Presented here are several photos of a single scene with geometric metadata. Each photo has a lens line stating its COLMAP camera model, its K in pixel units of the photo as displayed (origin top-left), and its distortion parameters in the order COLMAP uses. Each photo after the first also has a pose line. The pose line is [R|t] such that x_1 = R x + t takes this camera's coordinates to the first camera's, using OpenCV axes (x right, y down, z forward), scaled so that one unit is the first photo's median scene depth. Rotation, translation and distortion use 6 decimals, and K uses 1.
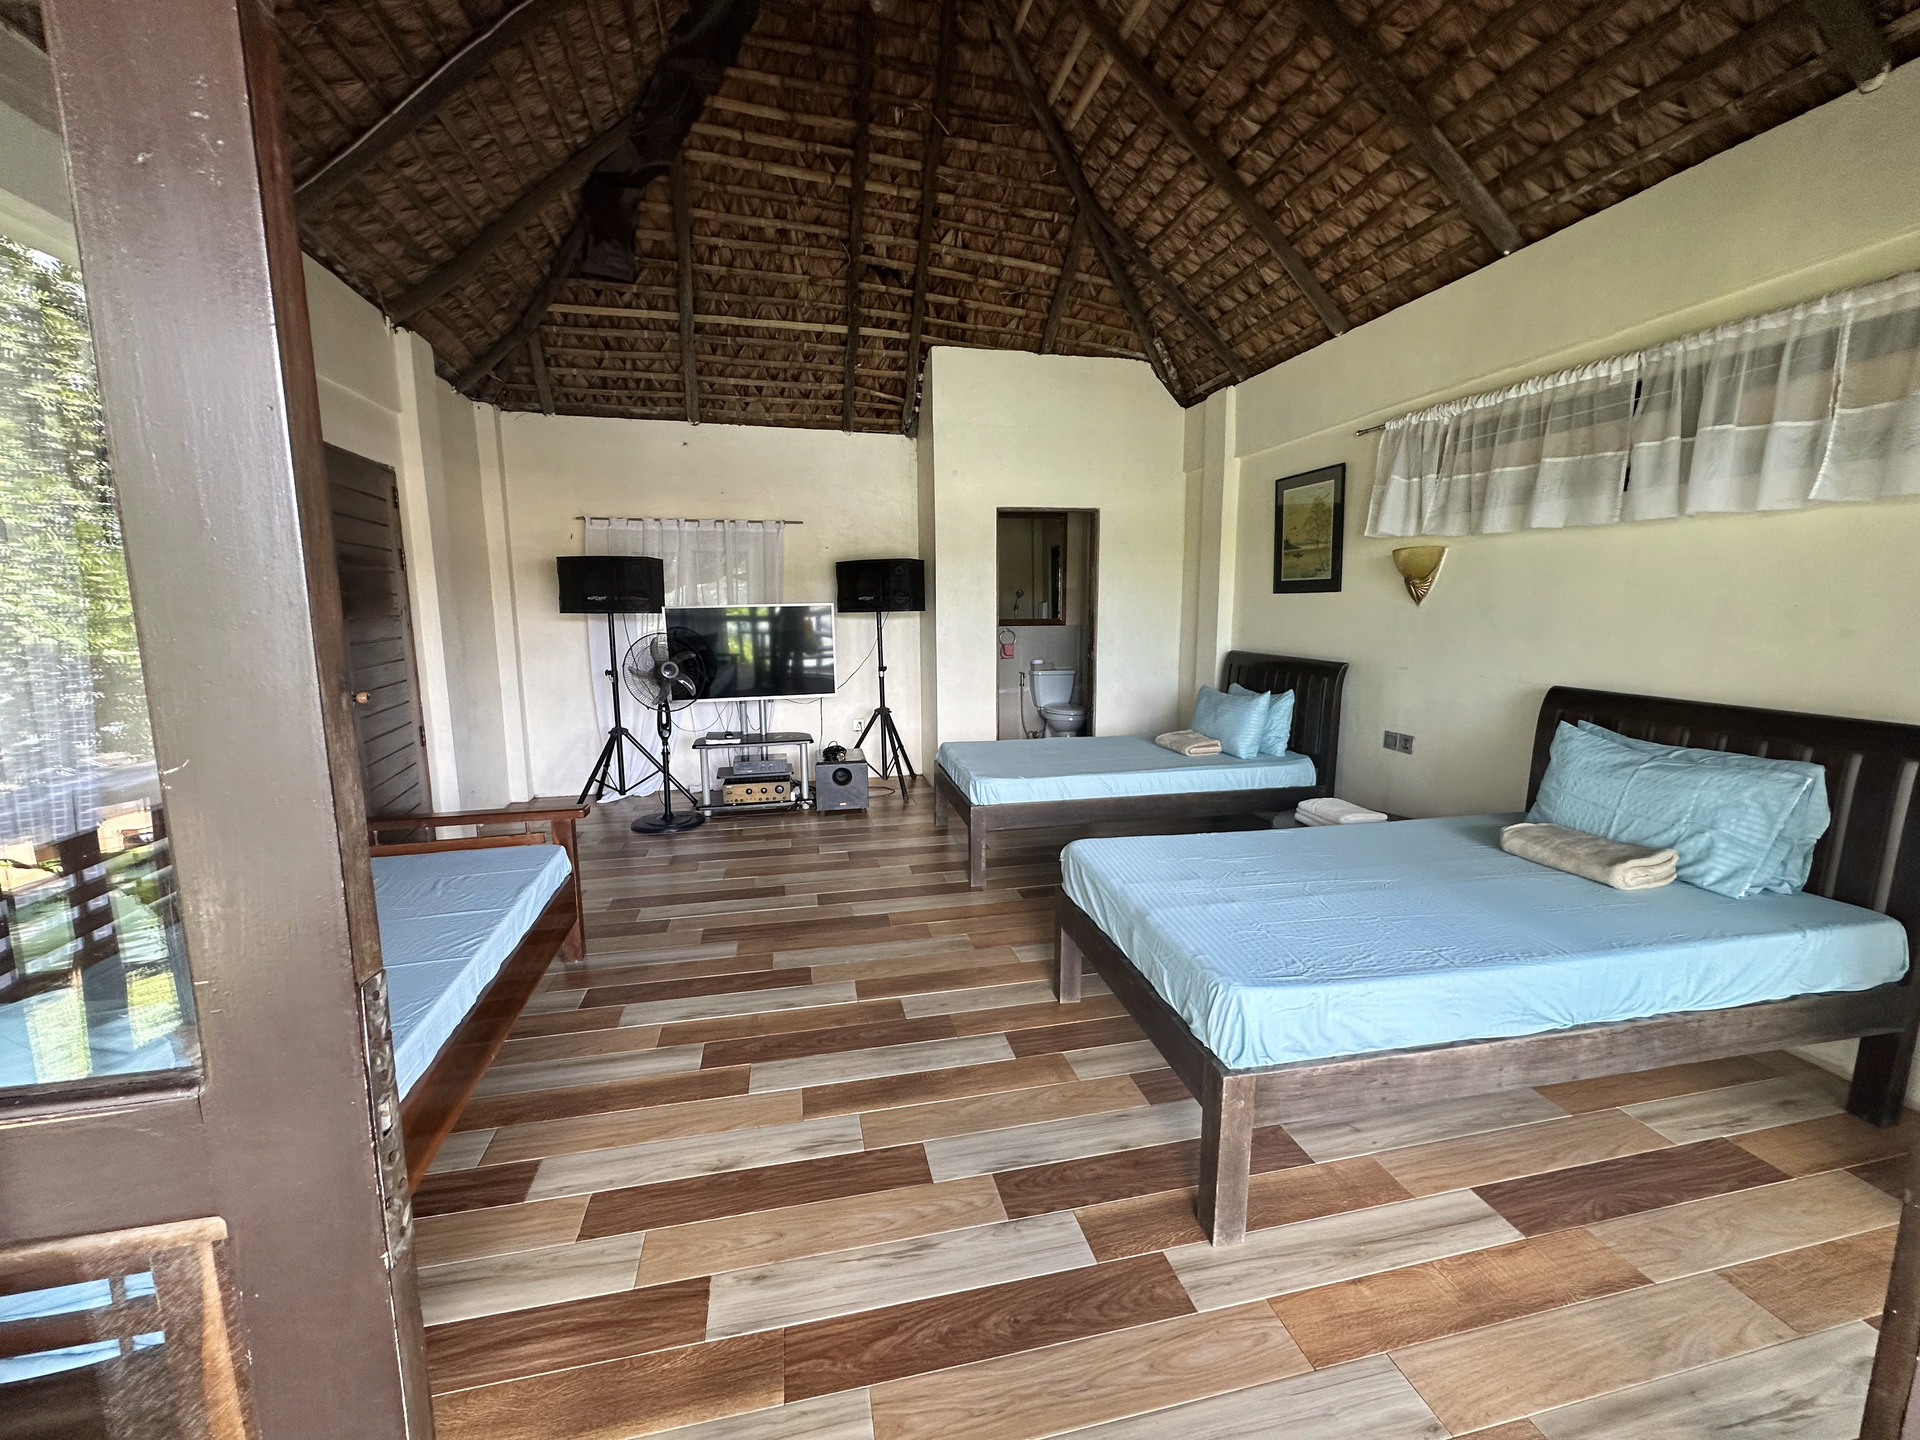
lens RADIAL K [[768.4, 0, 957.5], [0, 768.4, 716.4], [0, 0, 1]] dist [-0.002658, 0.000001]
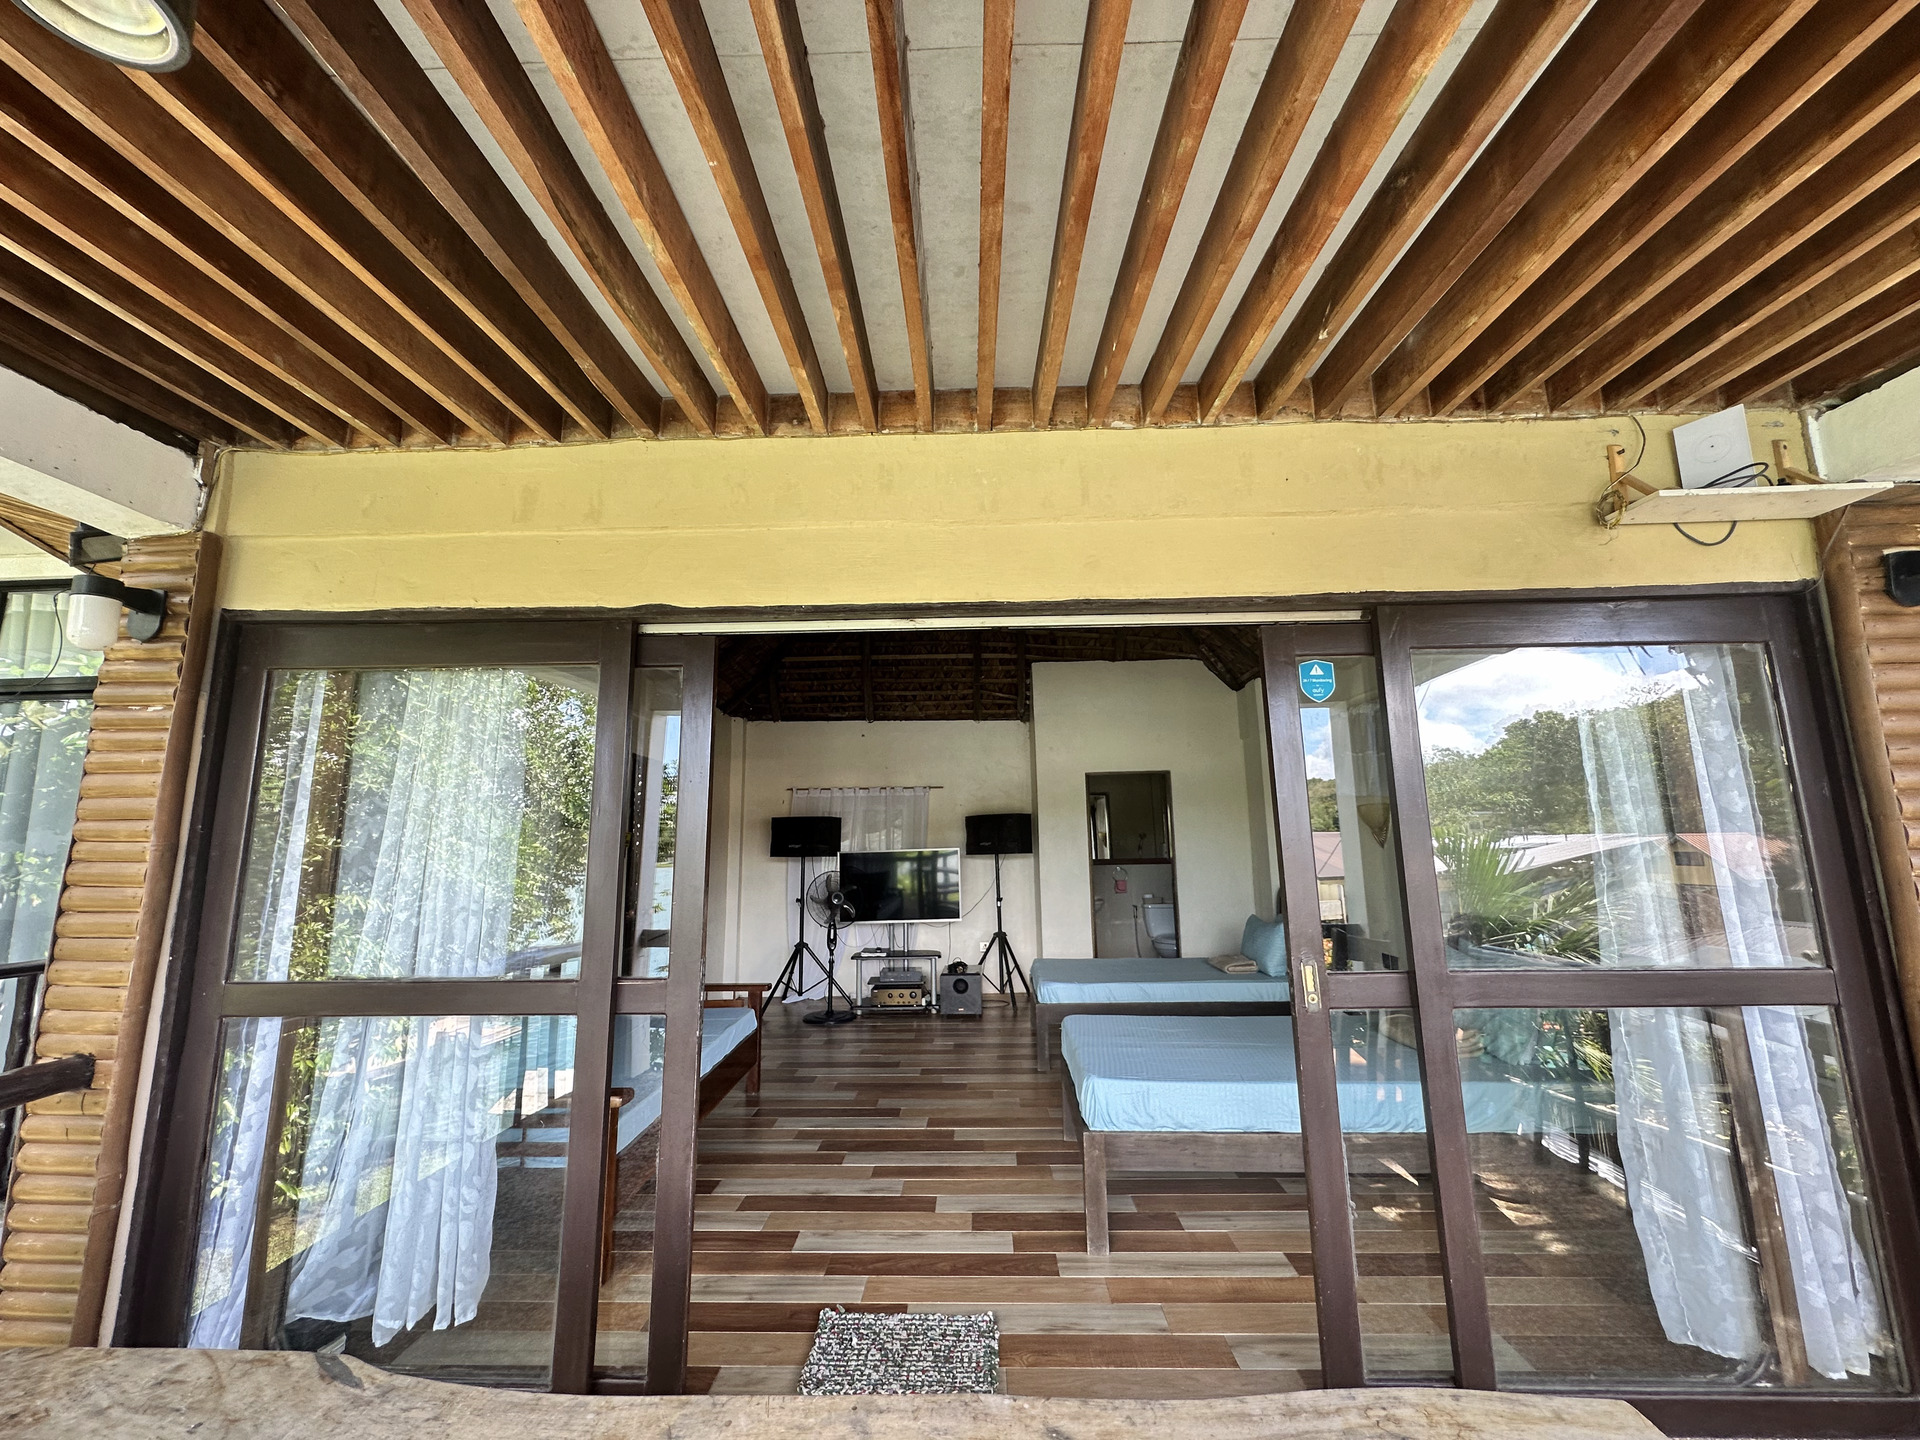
lens RADIAL K [[768.4, 0, 957.5], [0, 768.4, 716.4], [0, 0, 1]] dist [-0.002658, 0.000001]
pose [[0.969360, -0.049142, -0.240680, 0.168558], [-0.025753, 0.954055, -0.298523, 0.031658], [0.244292, 0.295574, 0.923557, -0.296800]]
